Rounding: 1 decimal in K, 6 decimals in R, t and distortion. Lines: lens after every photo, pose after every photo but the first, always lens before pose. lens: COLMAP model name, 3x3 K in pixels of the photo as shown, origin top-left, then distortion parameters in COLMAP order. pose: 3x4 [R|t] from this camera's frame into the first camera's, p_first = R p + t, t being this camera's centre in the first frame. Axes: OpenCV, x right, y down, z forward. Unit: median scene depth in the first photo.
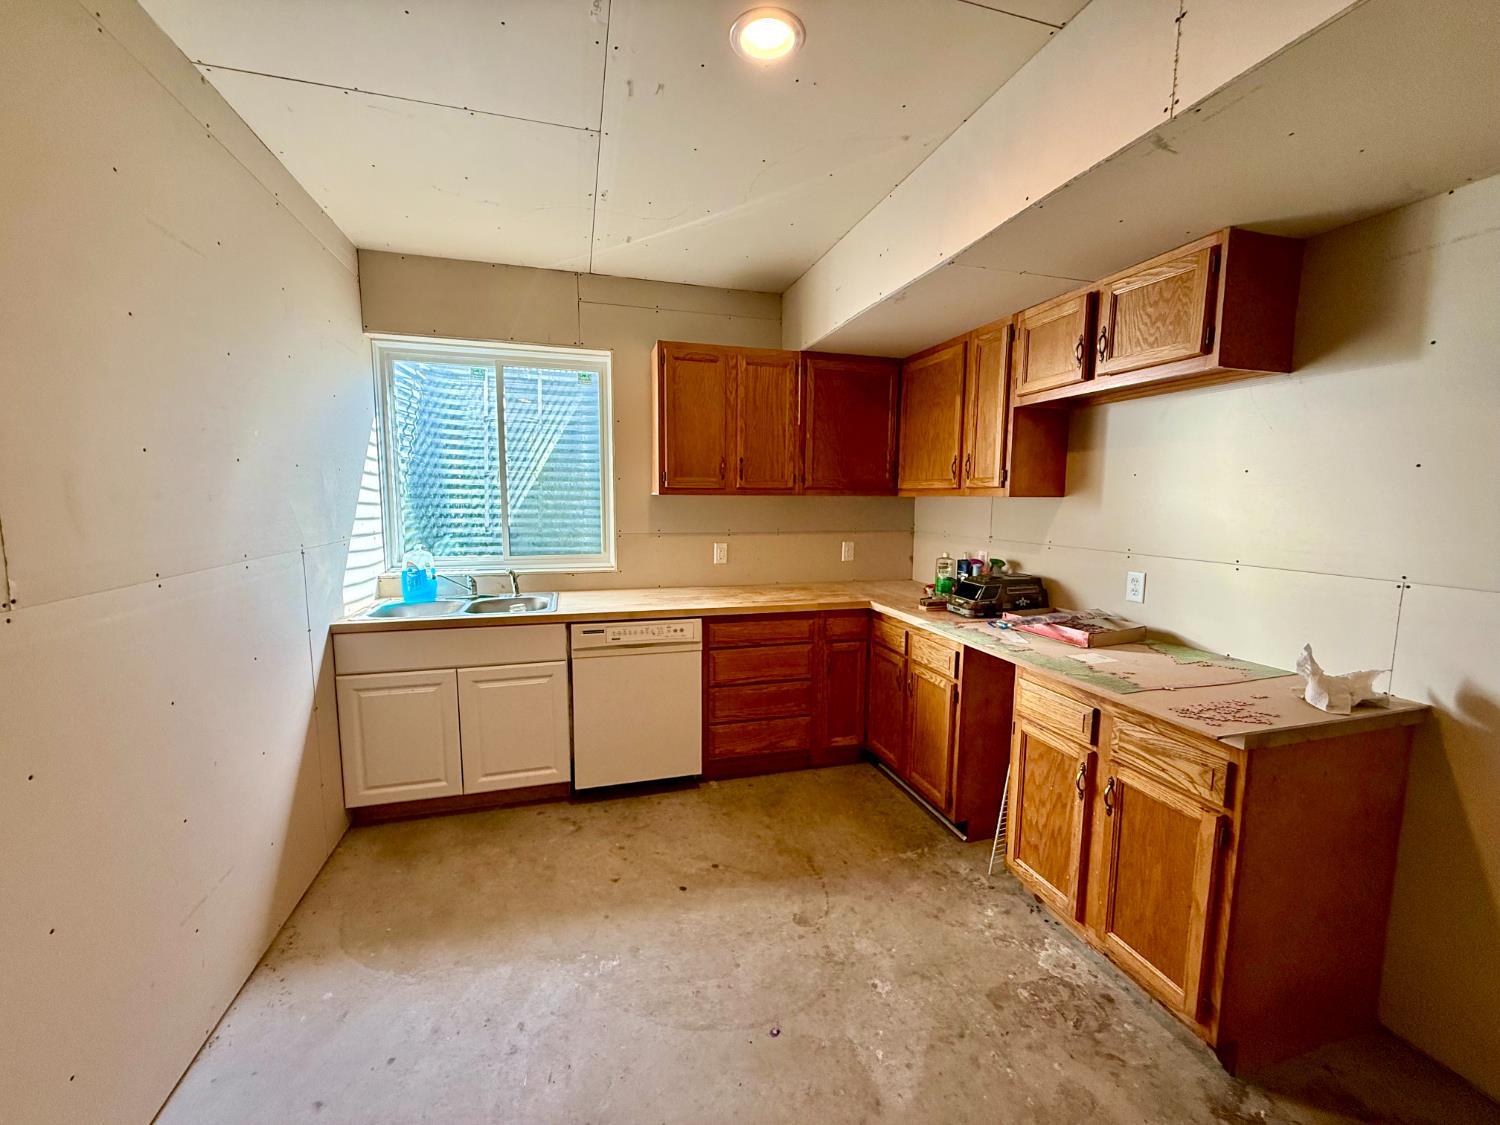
lens RADIAL K [[595.1, 0, 750.2], [0, 595.1, 565.4], [0, 0, 1]] dist [0.001762, -0.000465]
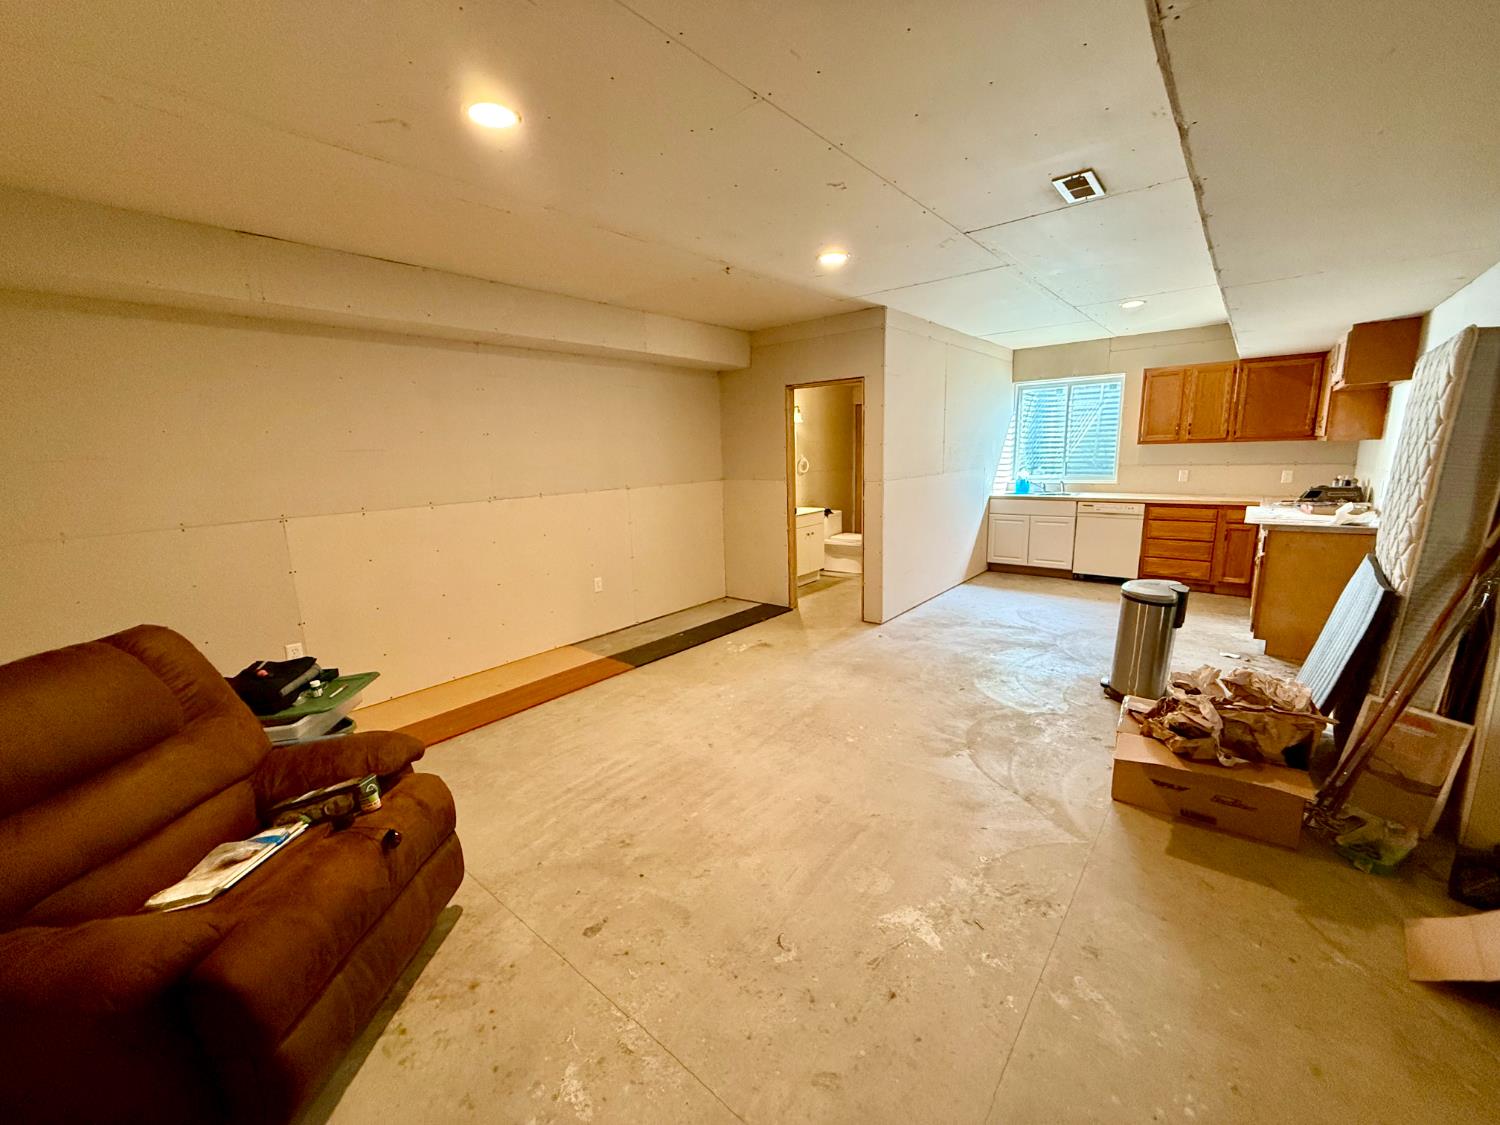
lens RADIAL K [[595.1, 0, 750.2], [0, 595.1, 564.8], [0, 0, 1]] dist [0.001762, -0.000465]
pose [[0.559360, 0.133833, -0.818050, 0.834230], [-0.064531, 0.990916, 0.117989, 0.135218], [0.826409, -0.013209, 0.562915, -1.260173]]
